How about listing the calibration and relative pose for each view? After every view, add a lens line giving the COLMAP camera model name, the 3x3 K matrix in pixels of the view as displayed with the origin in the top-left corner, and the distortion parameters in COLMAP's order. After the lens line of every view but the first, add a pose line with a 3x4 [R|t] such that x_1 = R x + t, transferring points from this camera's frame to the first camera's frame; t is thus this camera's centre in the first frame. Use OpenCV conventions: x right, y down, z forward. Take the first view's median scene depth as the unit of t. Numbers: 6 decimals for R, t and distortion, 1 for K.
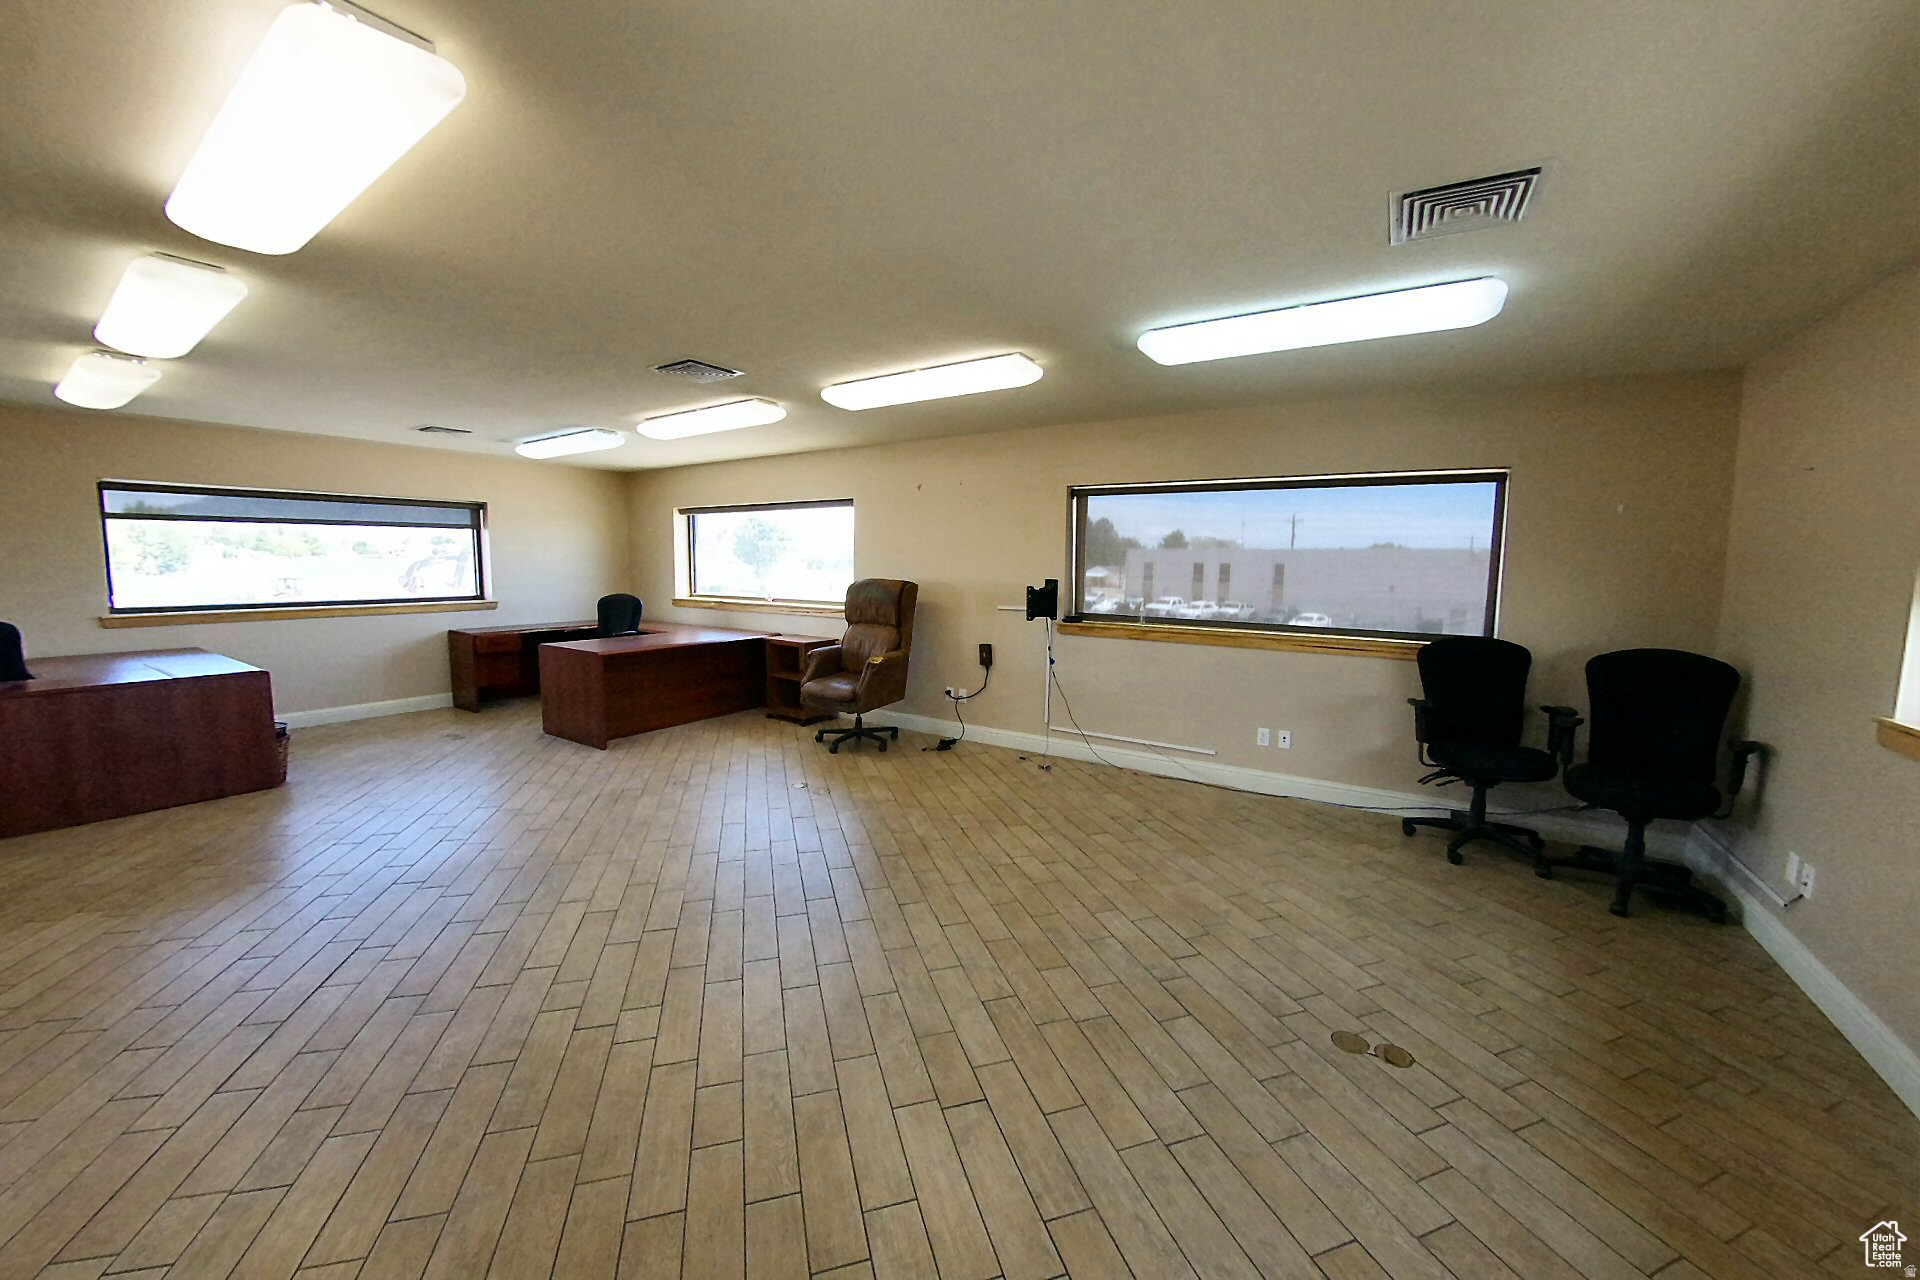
lens RADIAL K [[683.1, 0, 960.0], [0, 683.1, 640.0], [0, 0, 1]] dist [0.032149, -0.016829]
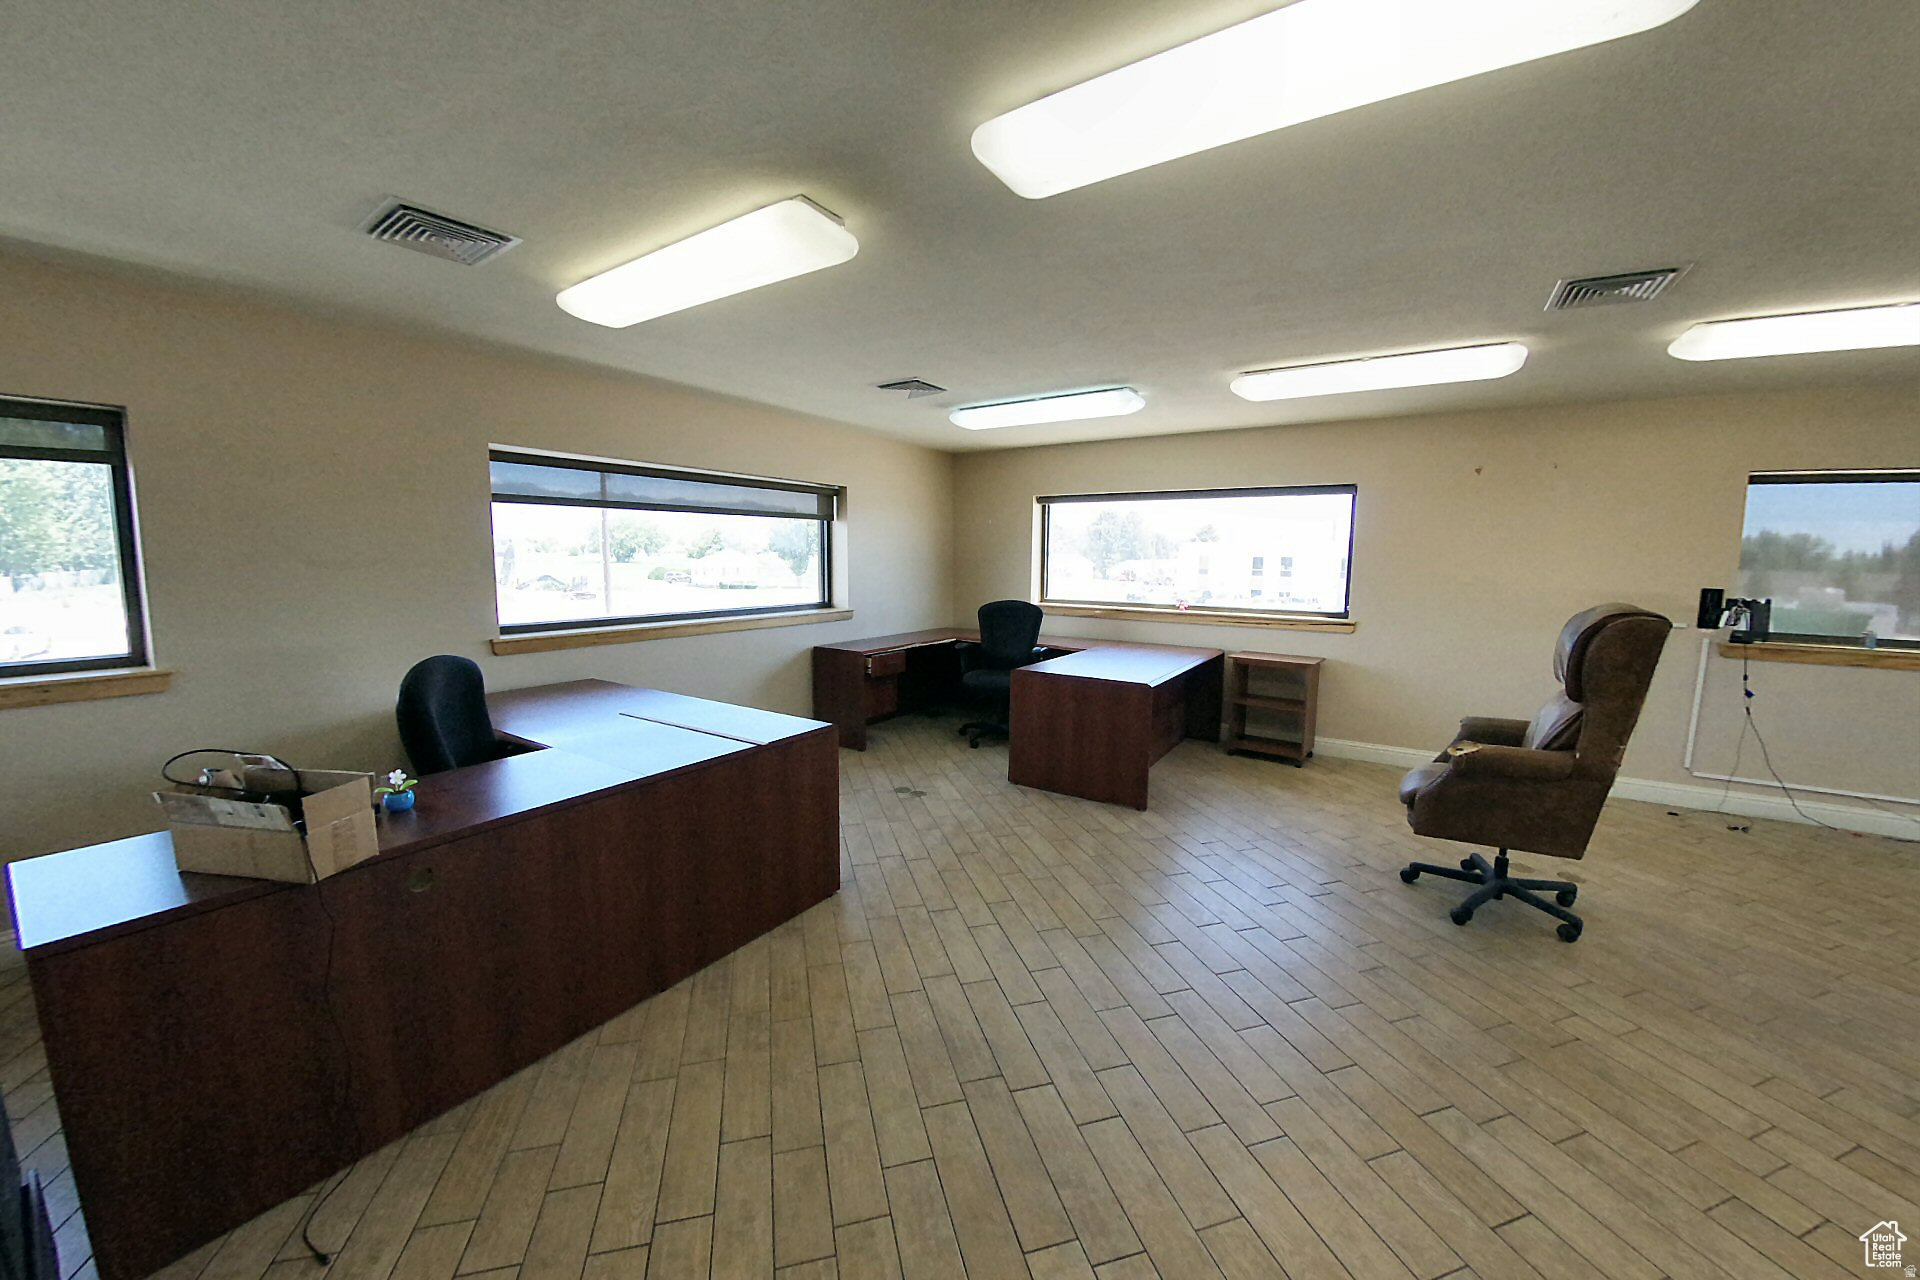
lens RADIAL K [[650.8, 0, 960.0], [0, 650.8, 640.0], [0, 0, 1]] dist [-0.021126, 0.000140]
pose [[0.999167, -0.001858, 0.040766, -0.599004], [0.001255, 0.999889, 0.014836, -0.032279], [-0.040789, -0.014772, 0.999059, 0.238081]]
